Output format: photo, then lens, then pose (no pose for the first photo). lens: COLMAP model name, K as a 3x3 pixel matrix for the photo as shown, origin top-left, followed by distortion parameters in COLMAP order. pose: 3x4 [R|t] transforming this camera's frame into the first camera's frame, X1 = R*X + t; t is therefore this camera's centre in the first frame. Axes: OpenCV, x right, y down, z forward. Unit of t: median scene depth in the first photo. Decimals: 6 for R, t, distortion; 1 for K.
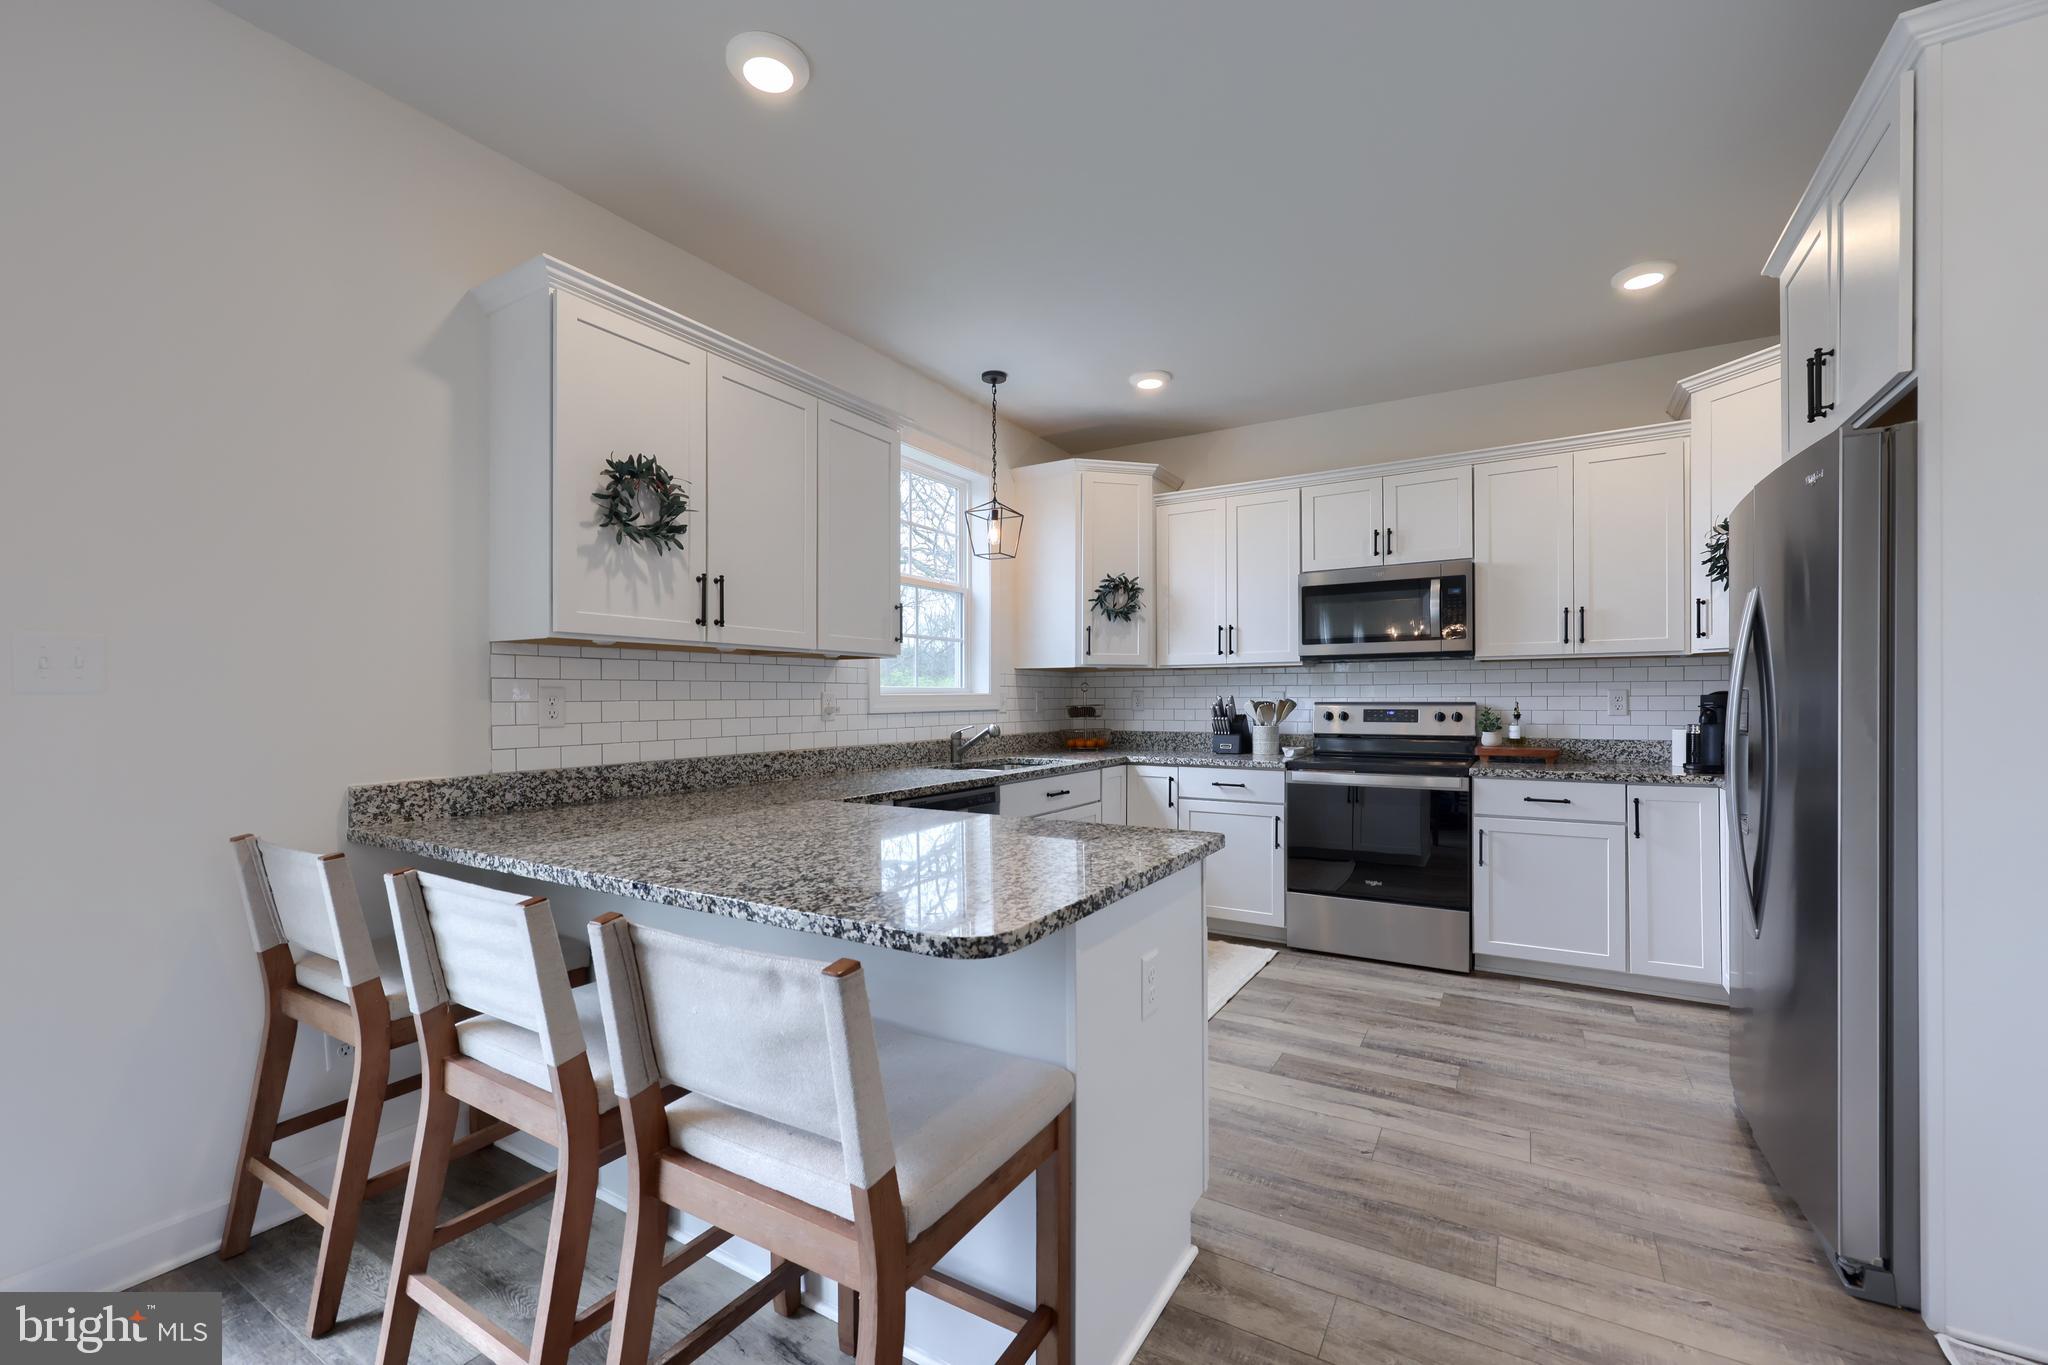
lens RADIAL K [[863.4, 0, 982.8], [0, 863.4, 709.7], [0, 0, 1]] dist [0.001342, -0.000136]
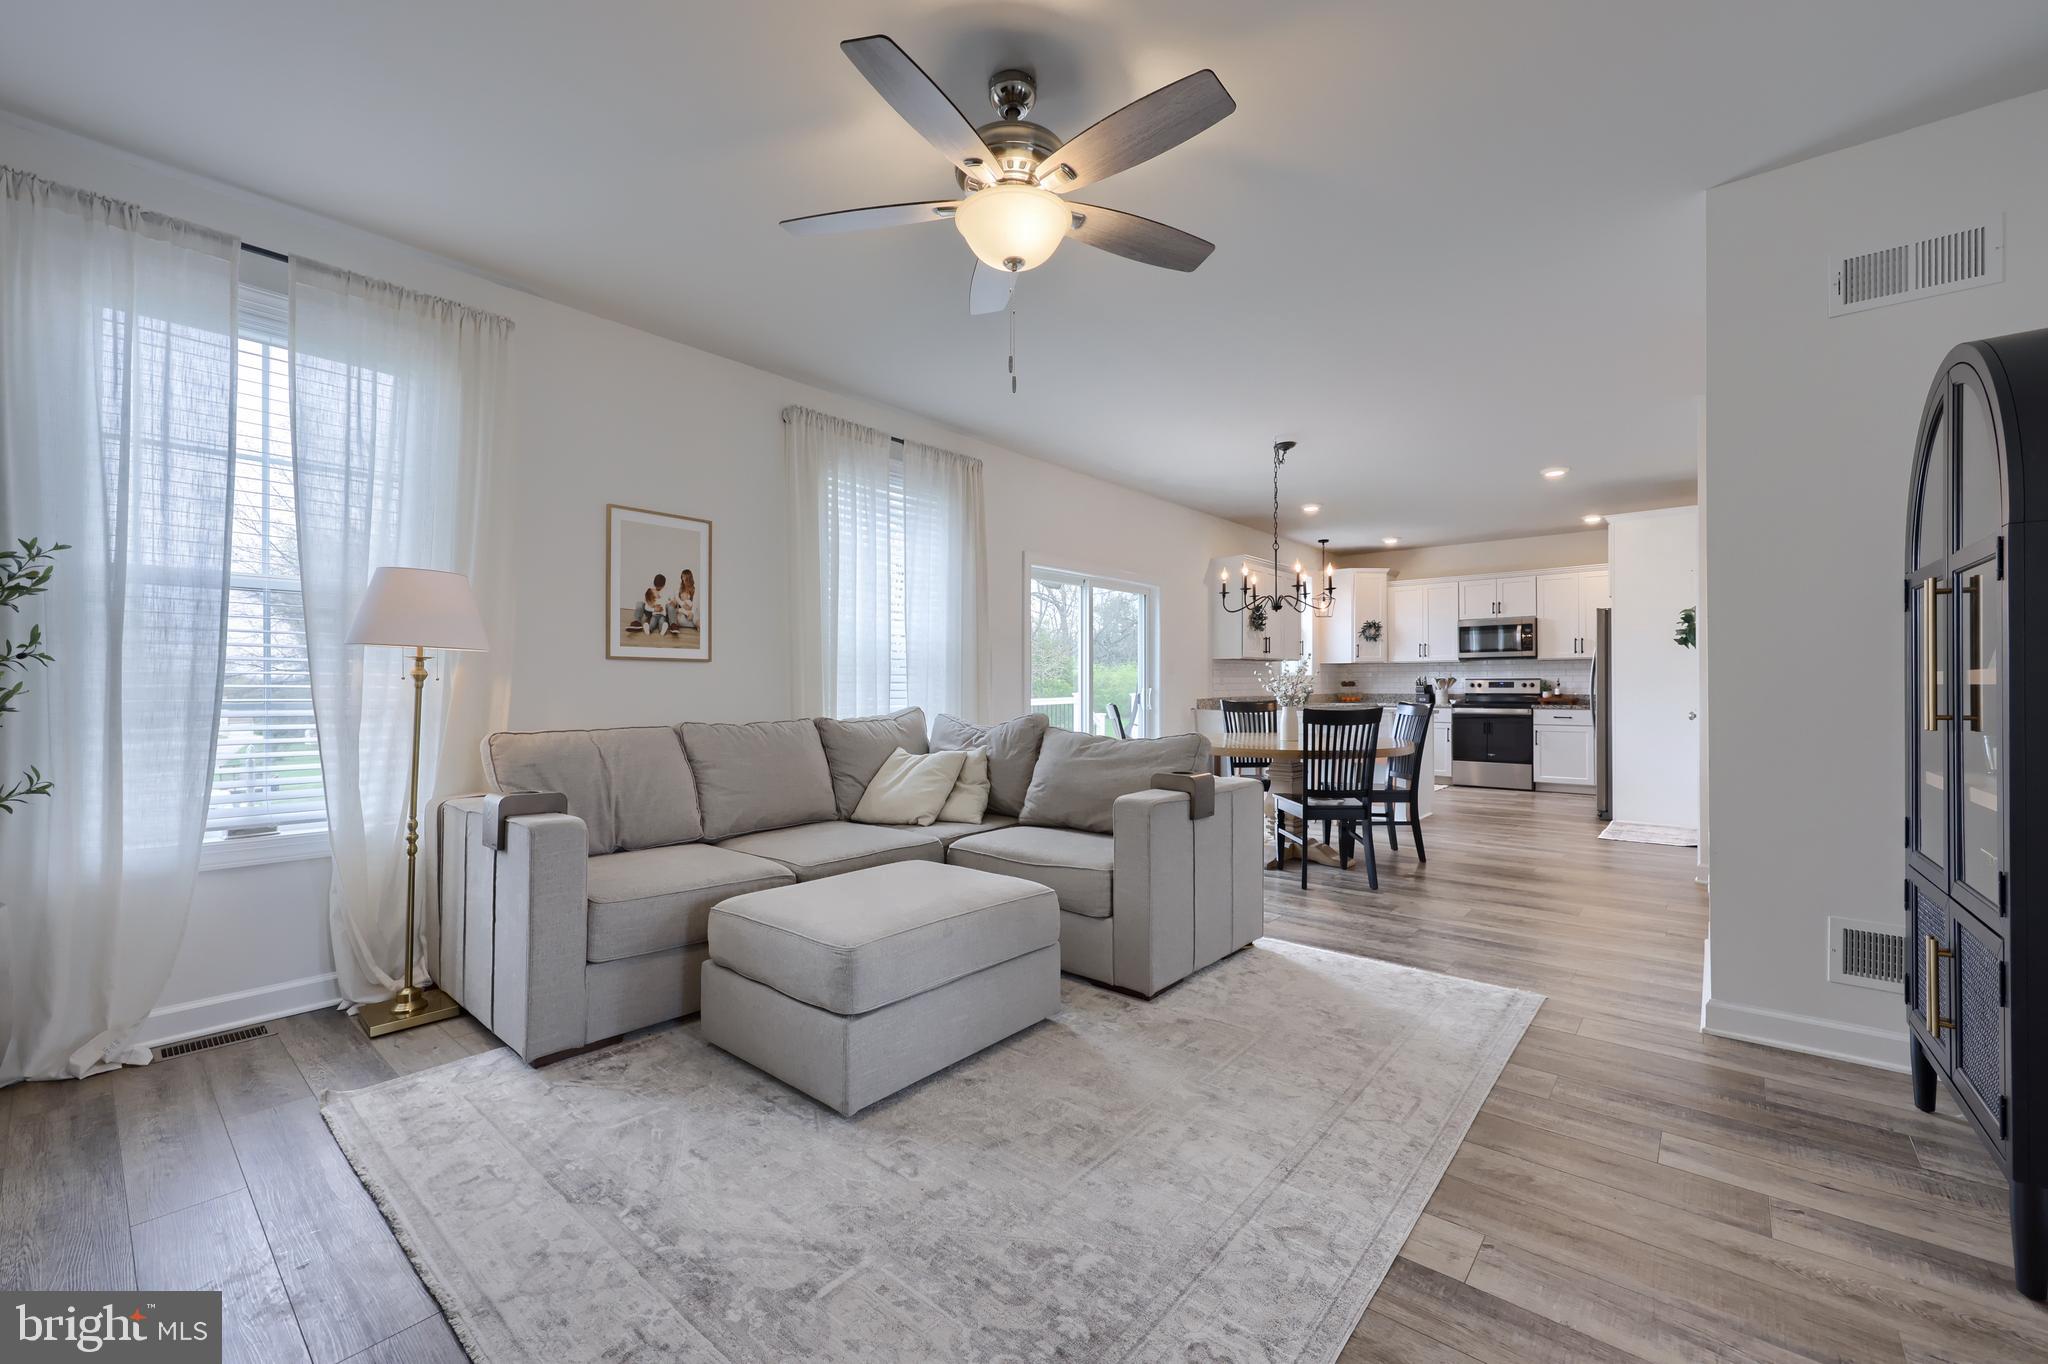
lens RADIAL K [[863.4, 0, 1037.2], [0, 863.4, 689.1], [0, 0, 1]] dist [0.001342, -0.000136]
pose [[0.994402, 0.000638, -0.105657, -0.490230], [-0.001495, 0.999967, -0.008037, 0.038995], [0.105648, 0.008150, 0.994370, -1.365169]]
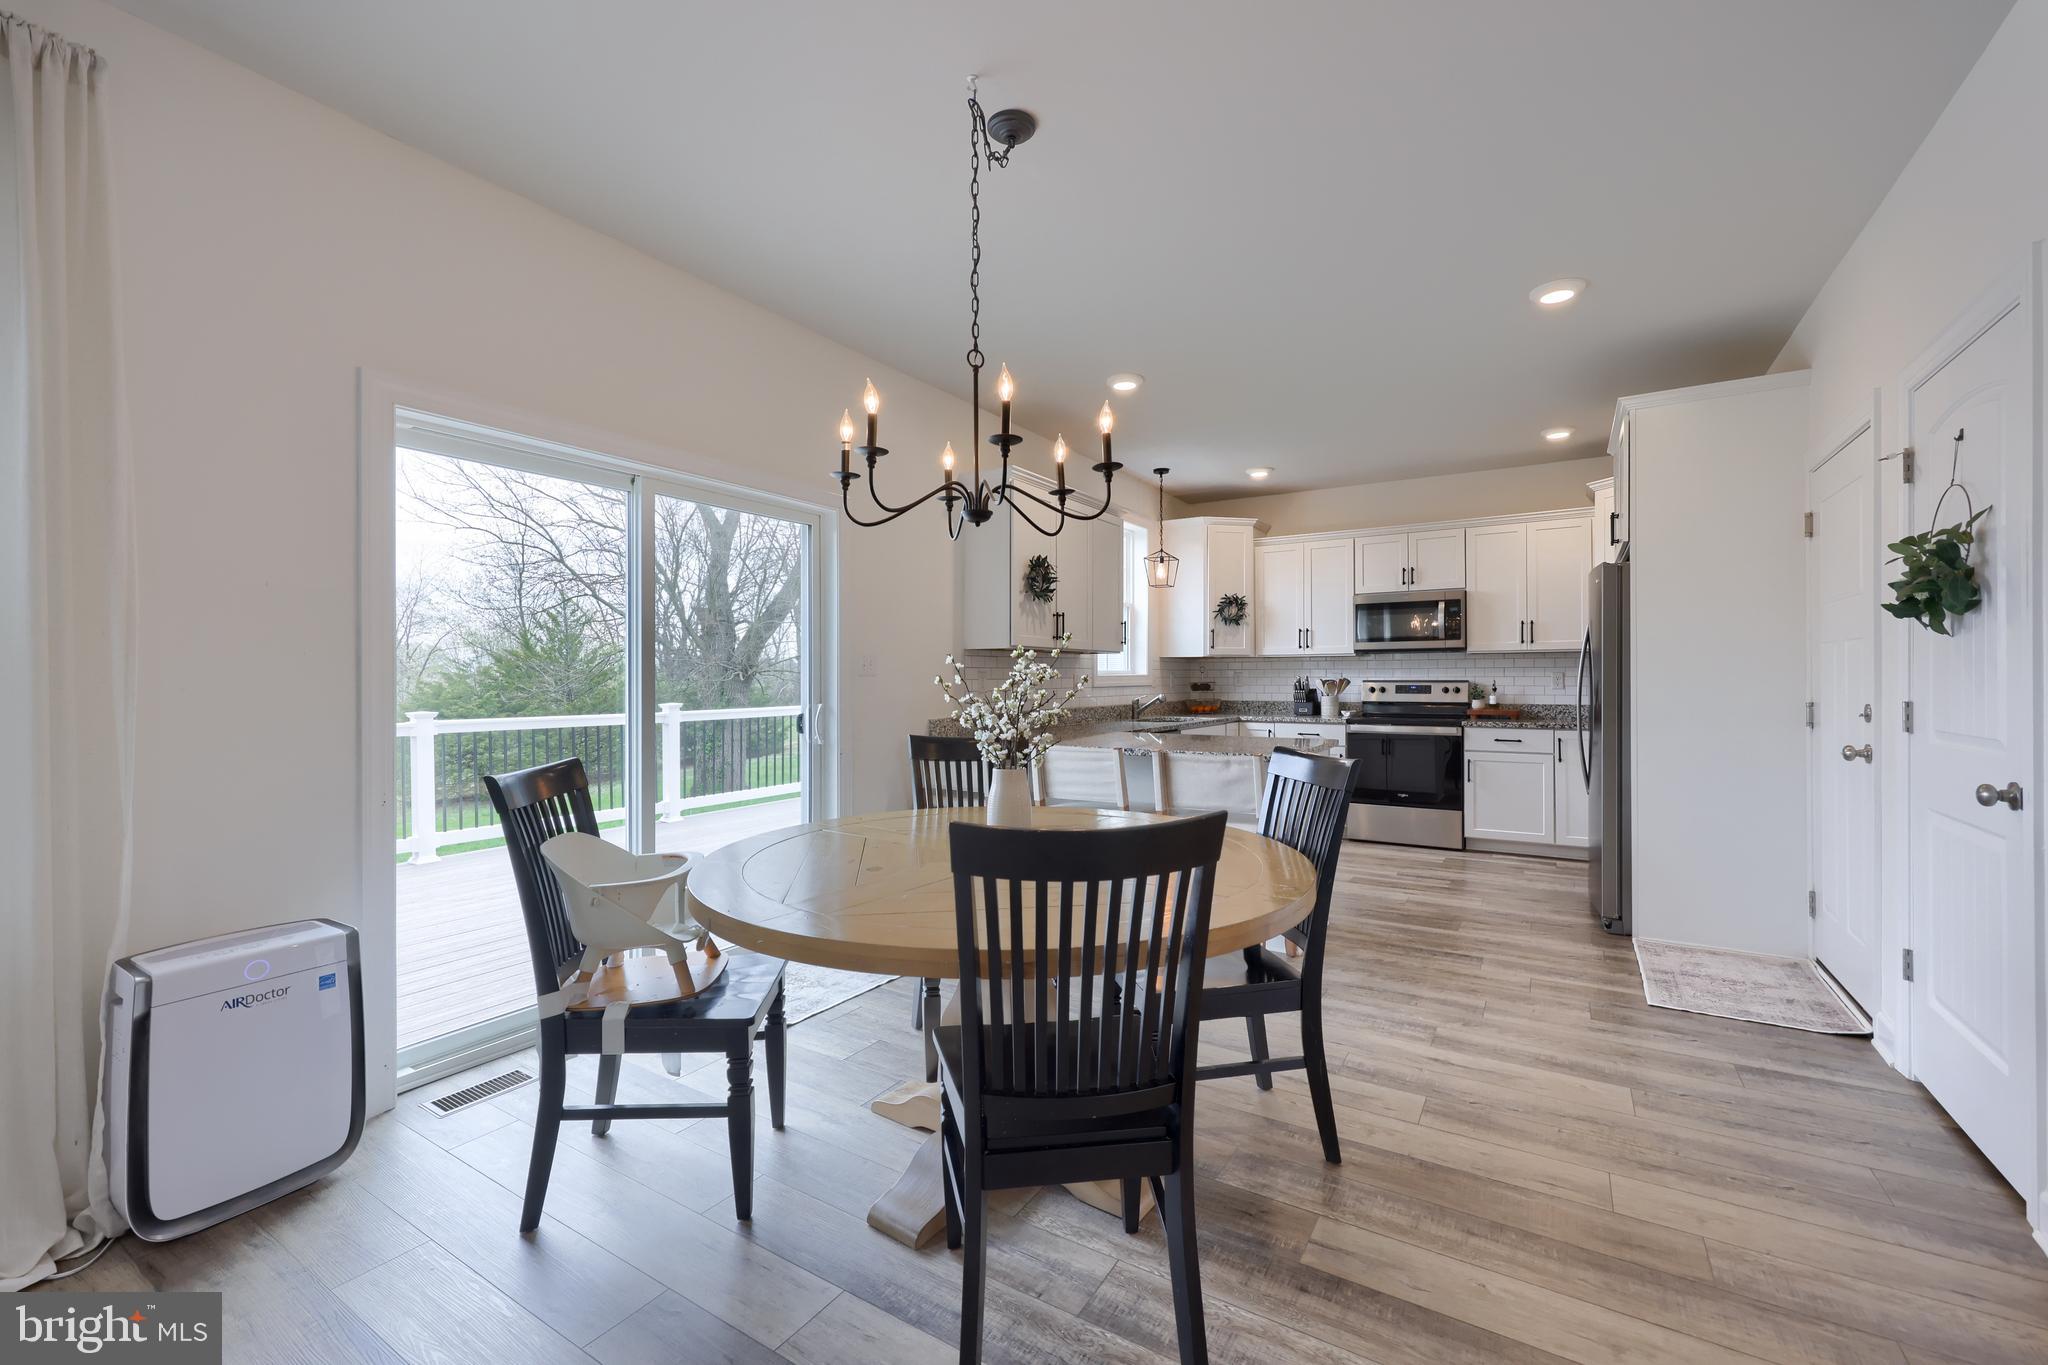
lens RADIAL K [[863.4, 0, 1031.9], [0, 863.4, 684.5], [0, 0, 1]] dist [0.001342, -0.000136]
pose [[0.999703, 0.000645, 0.024351, -0.240463], [-0.000533, 0.999989, -0.004607, 0.006001], [-0.024354, 0.004593, 0.999693, -0.512865]]
